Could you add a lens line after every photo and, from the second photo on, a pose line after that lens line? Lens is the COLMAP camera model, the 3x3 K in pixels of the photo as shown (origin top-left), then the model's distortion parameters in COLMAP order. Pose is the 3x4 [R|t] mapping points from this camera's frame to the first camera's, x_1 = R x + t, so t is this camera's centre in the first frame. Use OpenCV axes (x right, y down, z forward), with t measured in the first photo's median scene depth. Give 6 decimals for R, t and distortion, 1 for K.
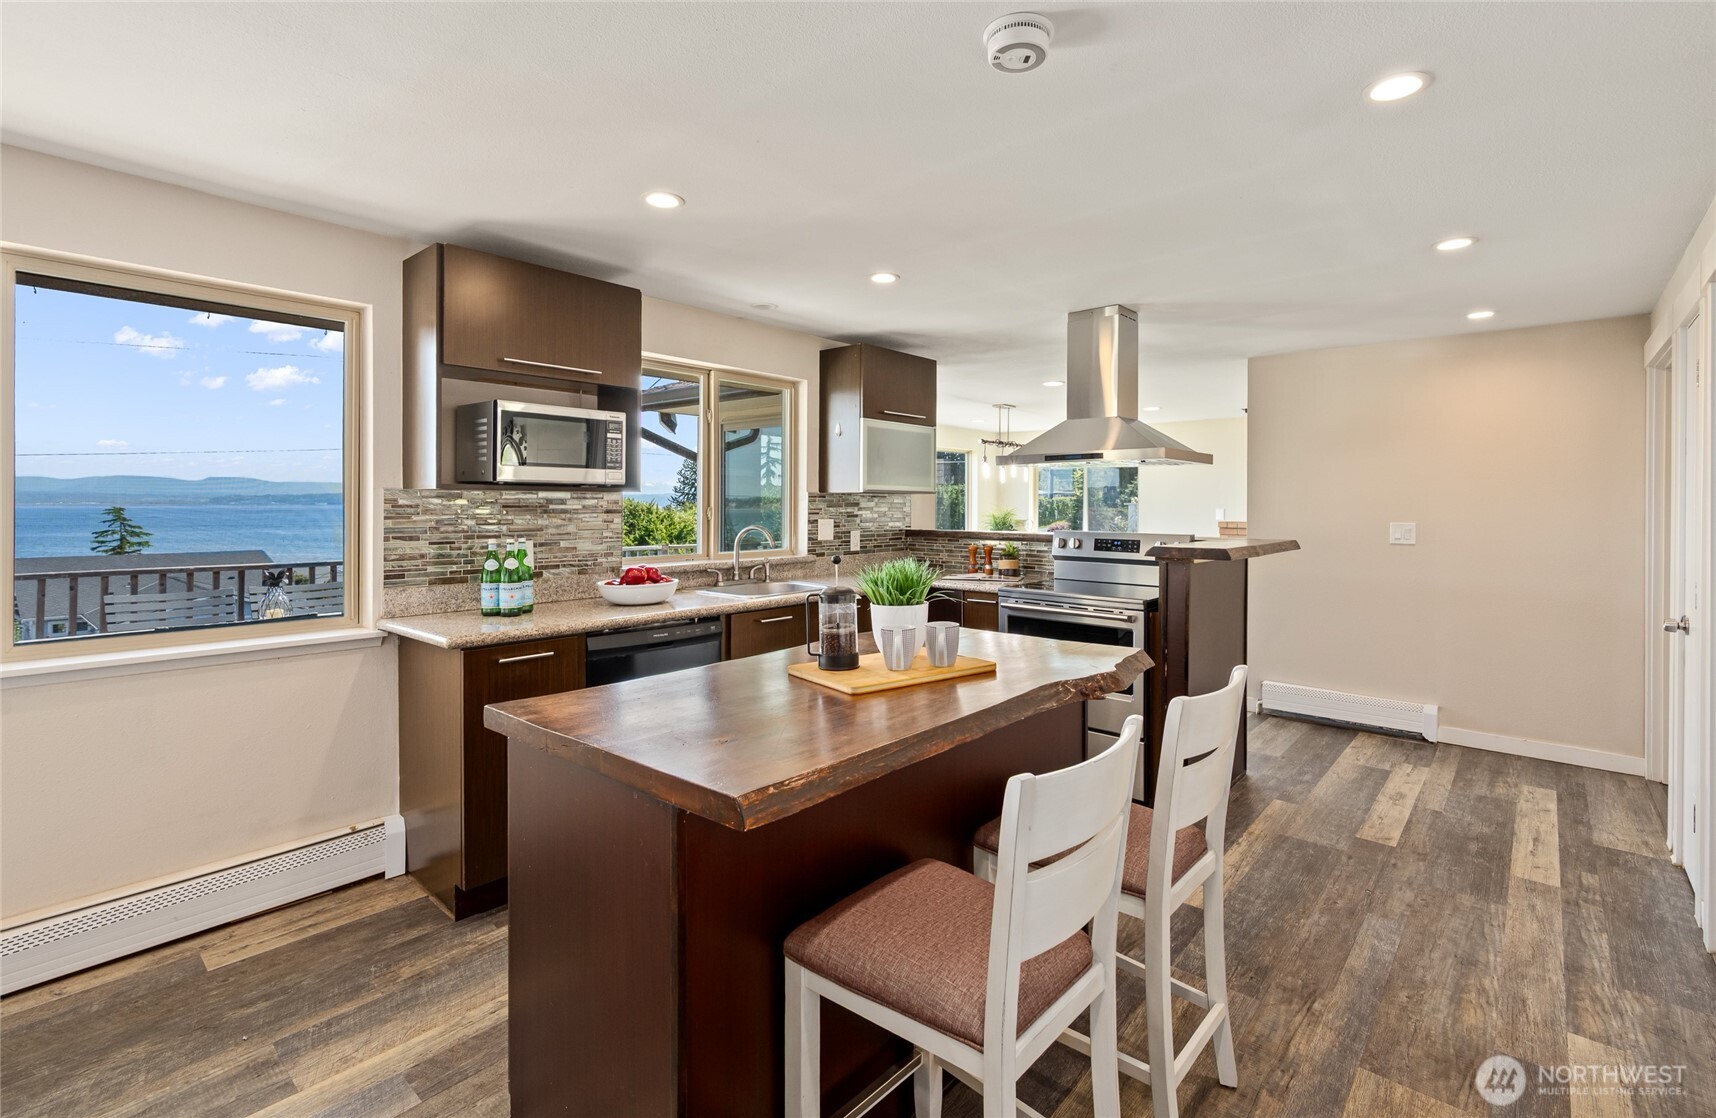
lens RADIAL K [[771.0, 0, 871.3], [0, 771.0, 507.4], [0, 0, 1]] dist [-0.002872, -0.000555]
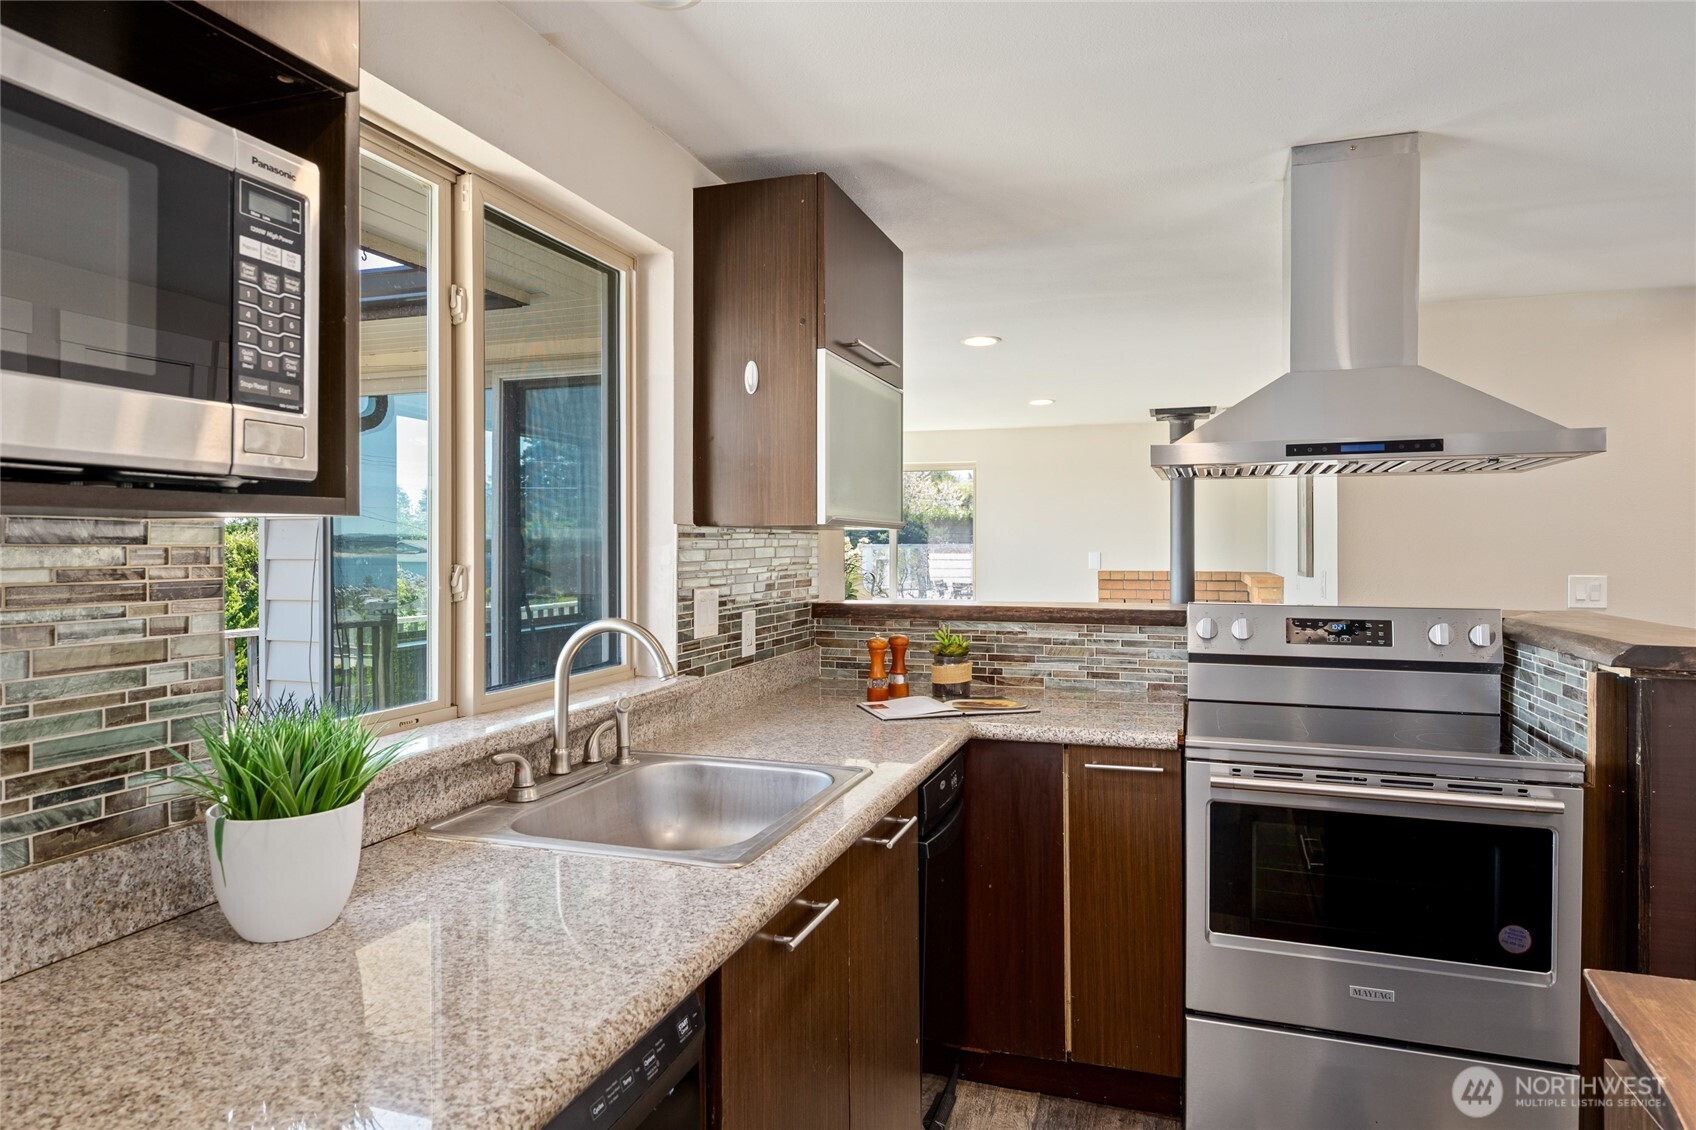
lens RADIAL K [[997.5, 0, 848.8], [0, 997.5, 554.8], [0, 0, 1]] dist [0.001628, -0.001891]
pose [[0.921741, -0.008107, 0.387721, -0.234471], [0.006251, 0.999962, 0.006048, -0.007001], [-0.387755, -0.003151, 0.921757, 0.541822]]
